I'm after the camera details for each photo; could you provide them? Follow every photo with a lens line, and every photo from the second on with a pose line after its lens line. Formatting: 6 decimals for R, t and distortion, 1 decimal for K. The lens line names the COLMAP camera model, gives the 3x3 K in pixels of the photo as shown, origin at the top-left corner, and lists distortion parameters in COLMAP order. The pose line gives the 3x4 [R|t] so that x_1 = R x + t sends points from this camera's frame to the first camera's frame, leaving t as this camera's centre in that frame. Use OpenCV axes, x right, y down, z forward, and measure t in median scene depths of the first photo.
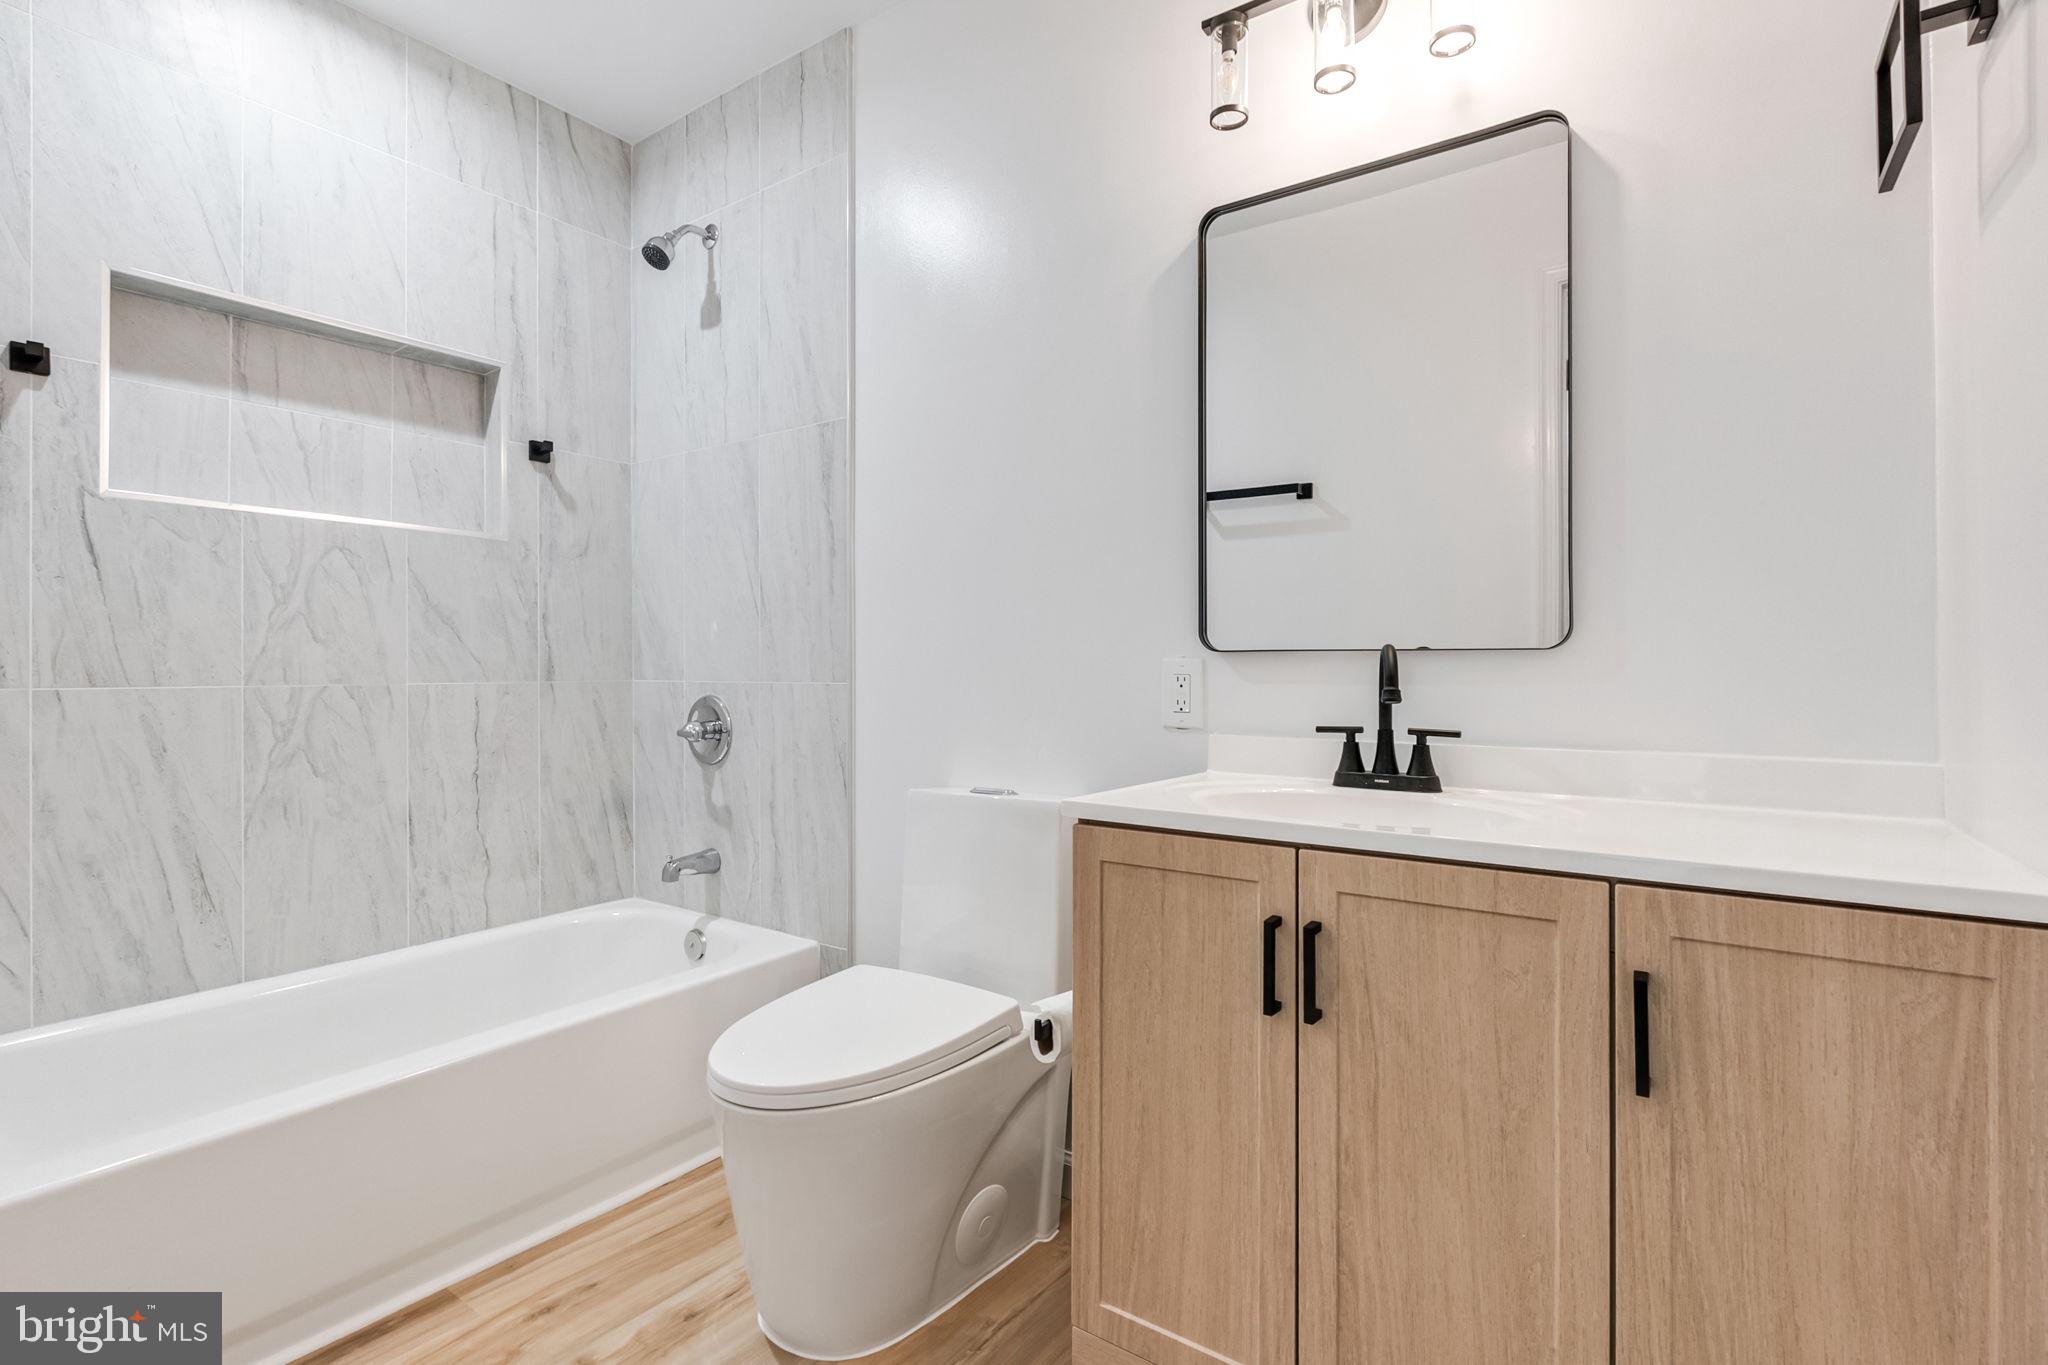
lens RADIAL K [[948.0, 0, 1025.1], [0, 948.0, 663.2], [0, 0, 1]] dist [-0.009912, 0.002809]
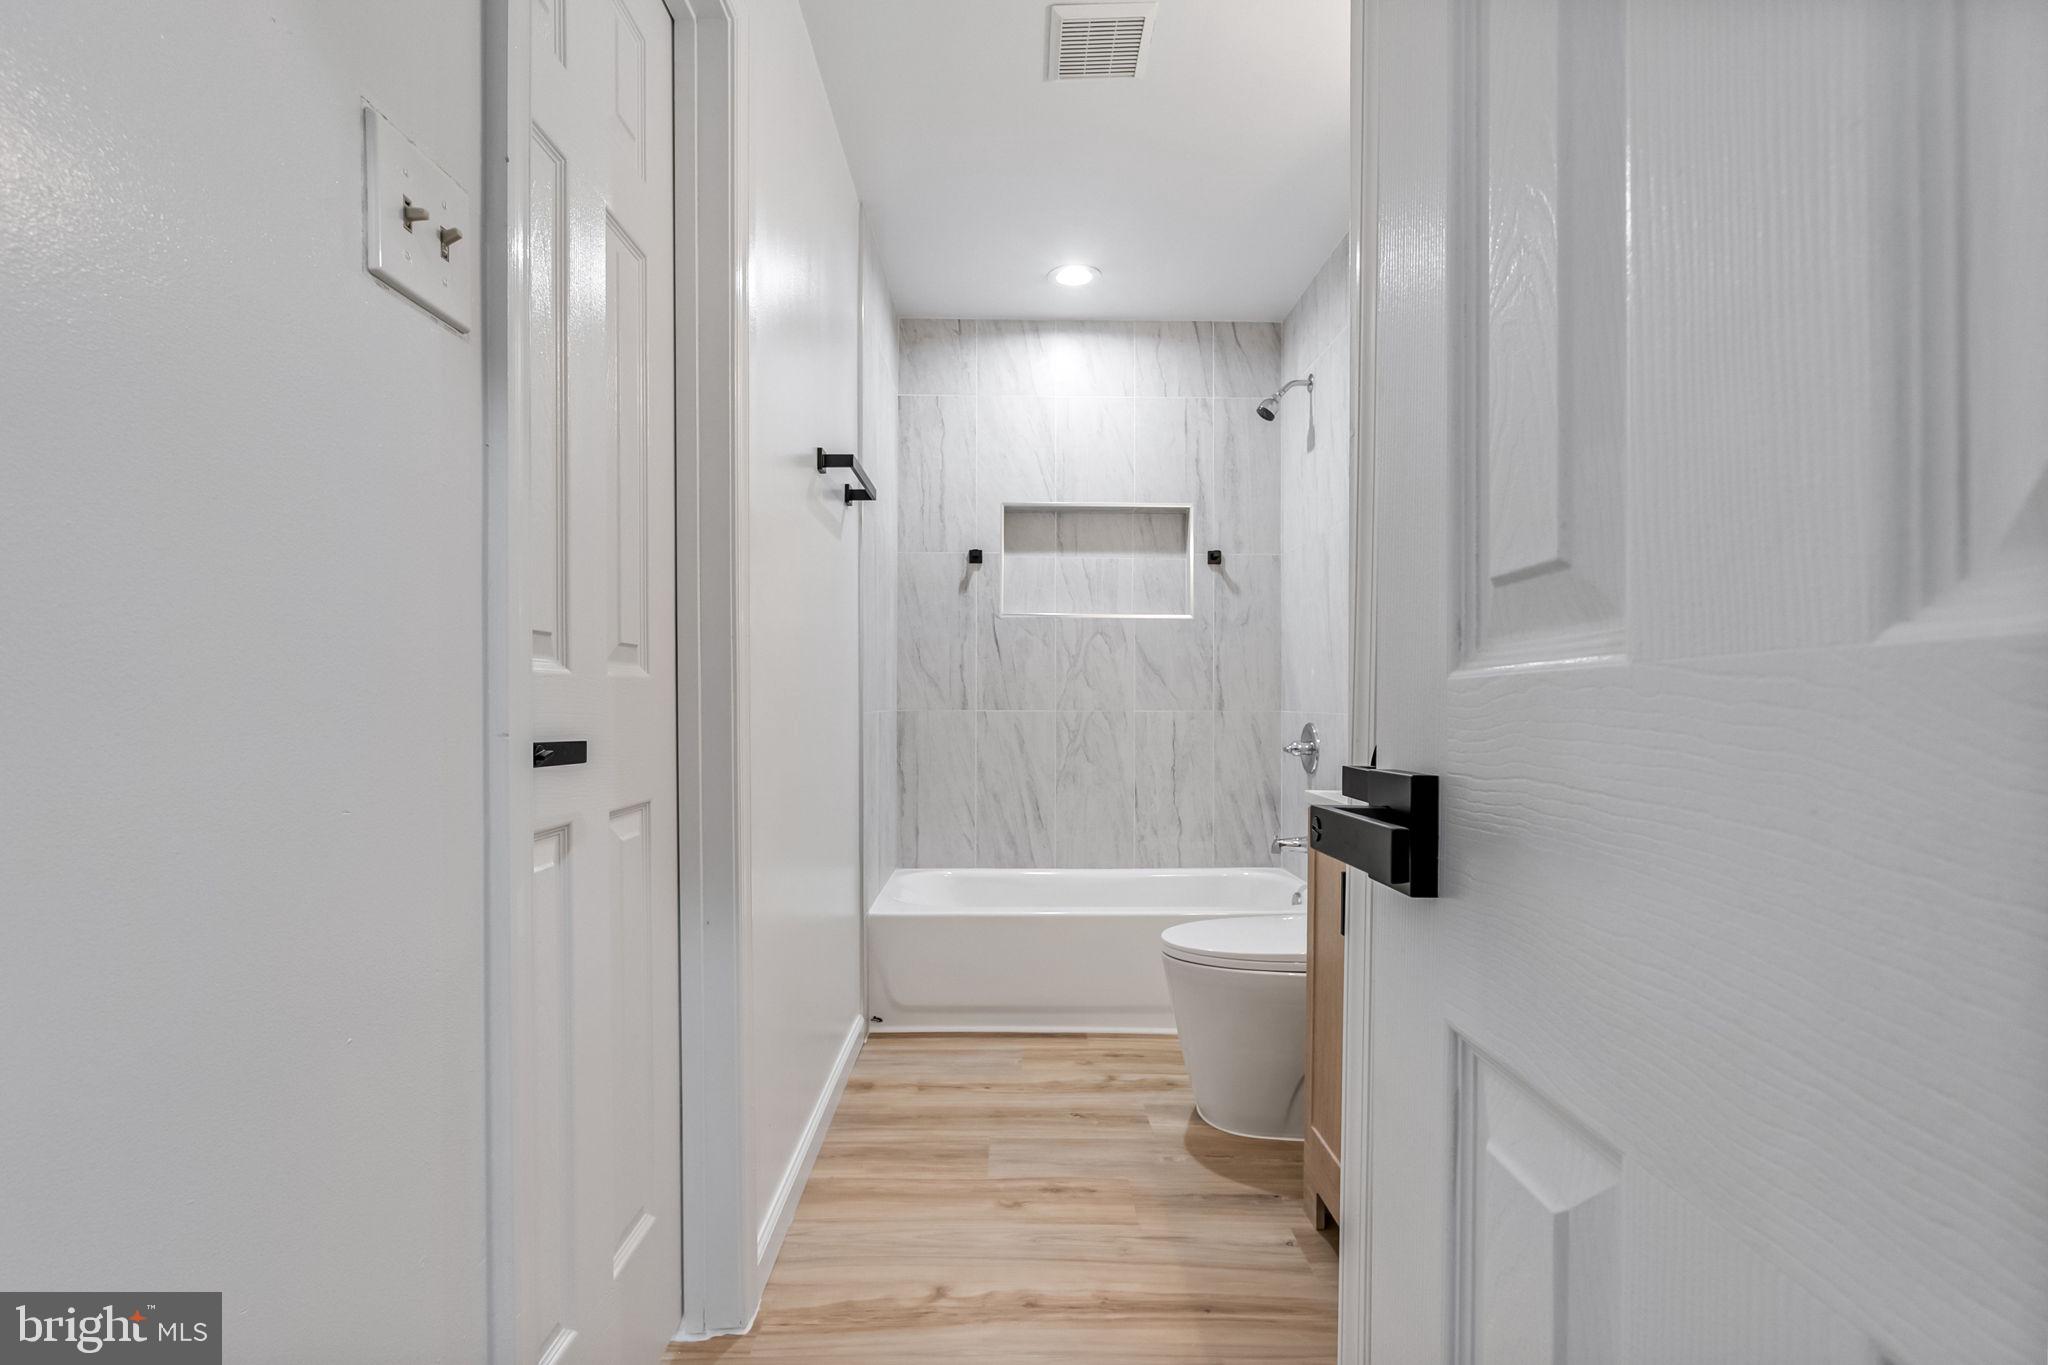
lens RADIAL K [[948.0, 0, 1023.9], [0, 948.0, 702.1], [0, 0, 1]] dist [-0.009912, 0.002809]
pose [[0.591451, 0.004733, -0.806327, 0.760608], [-0.001279, 0.999987, 0.004932, -0.002492], [0.806340, -0.001885, 0.591450, -0.193311]]
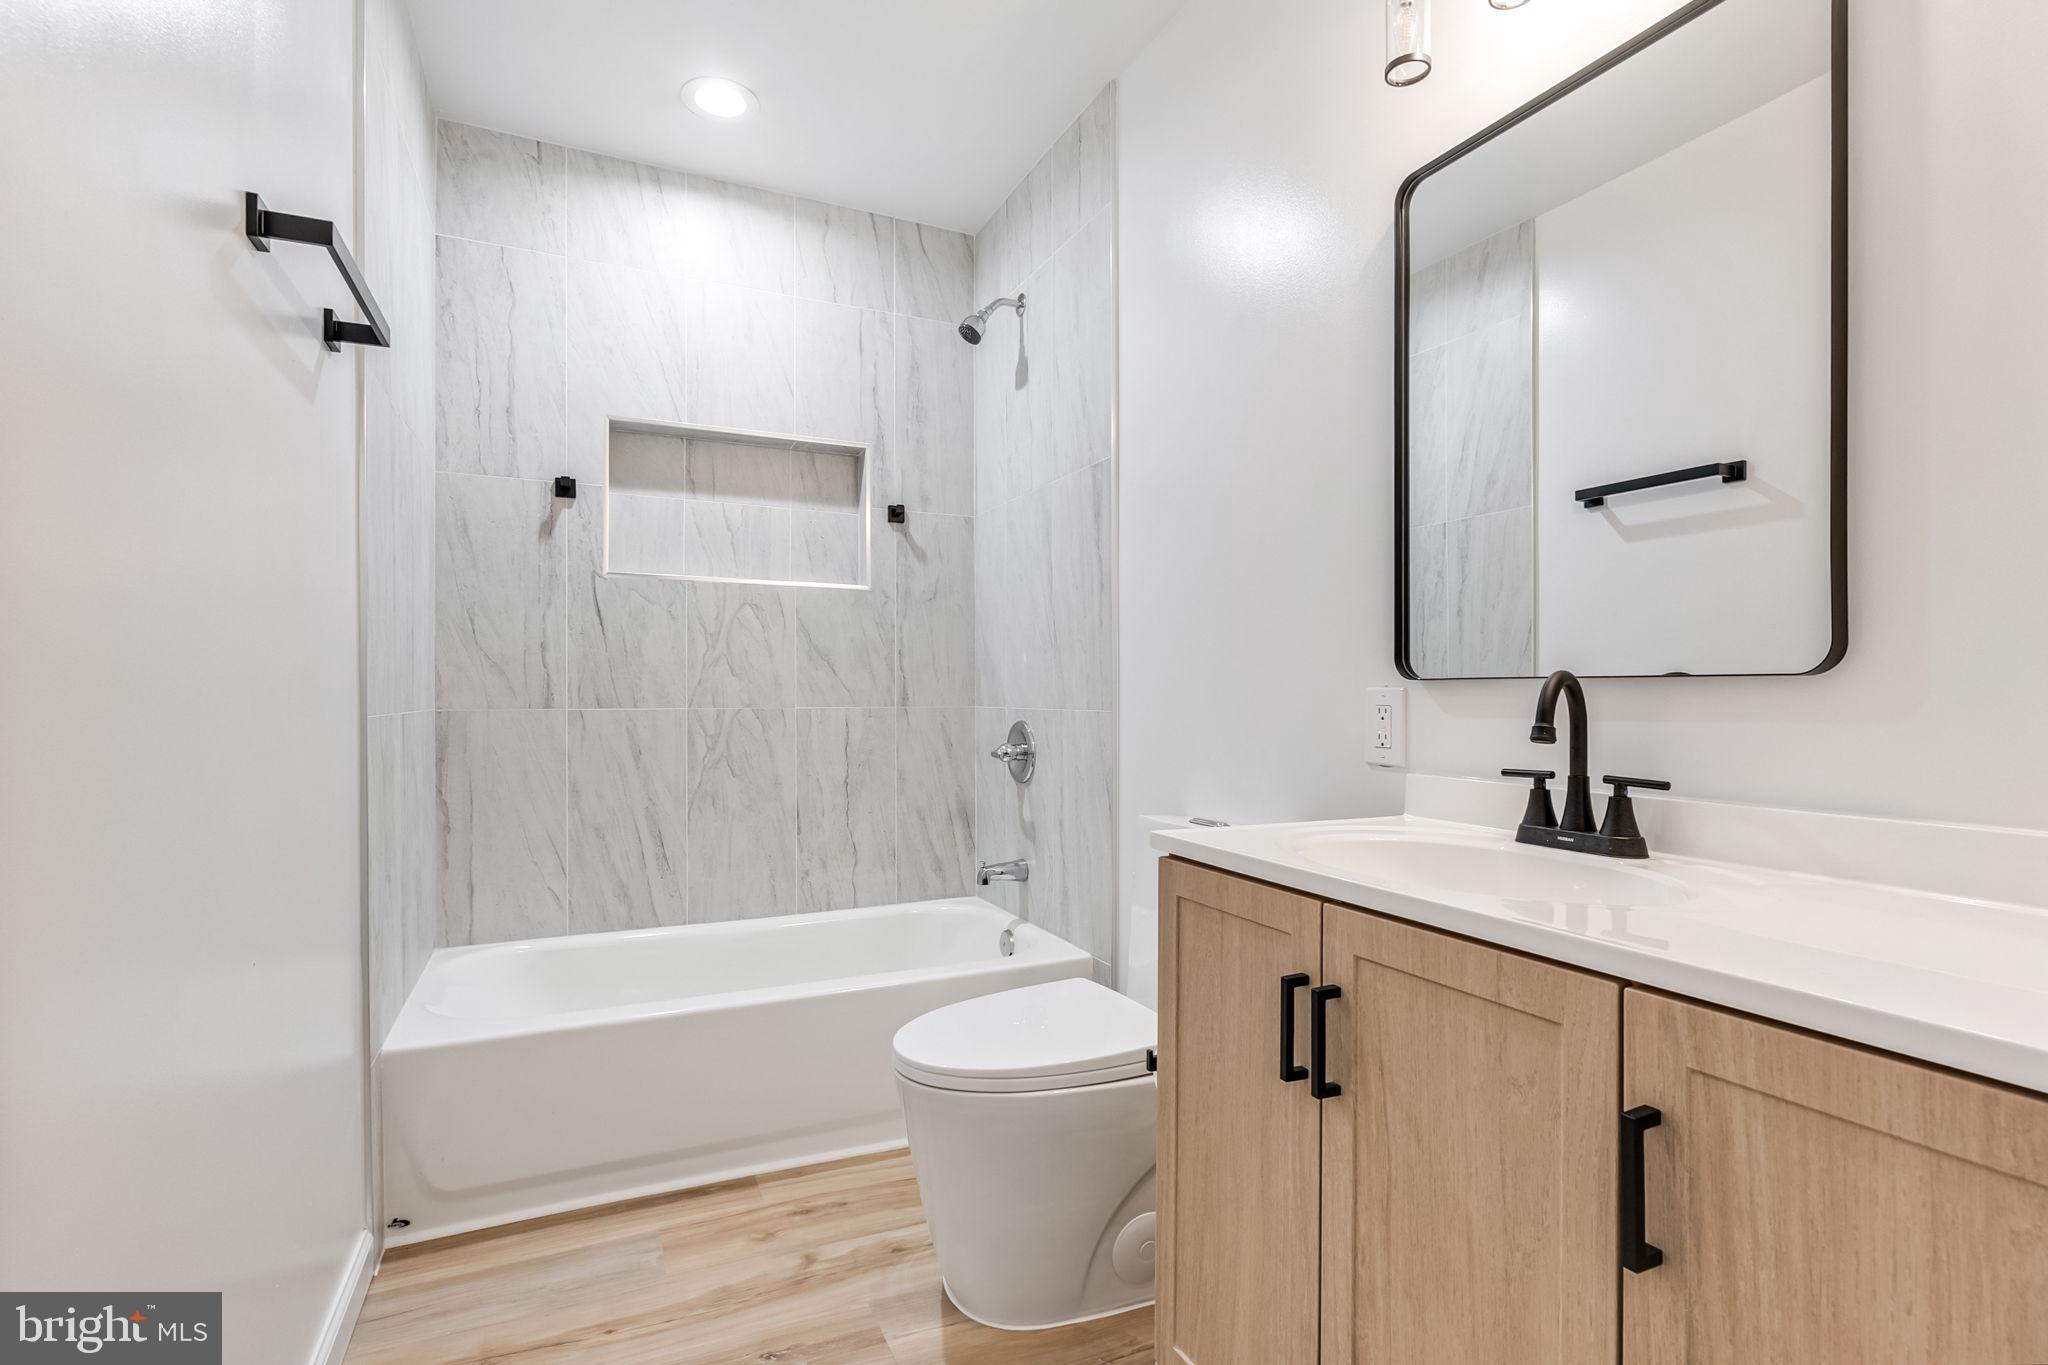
lens RADIAL K [[948.0, 0, 1017.7], [0, 948.0, 697.1], [0, 0, 1]] dist [-0.009912, 0.002809]
pose [[0.867361, 0.003627, -0.497666, 0.315777], [0.000046, 0.999973, 0.007367, -0.002729], [0.497679, -0.006412, 0.867337, 0.054219]]
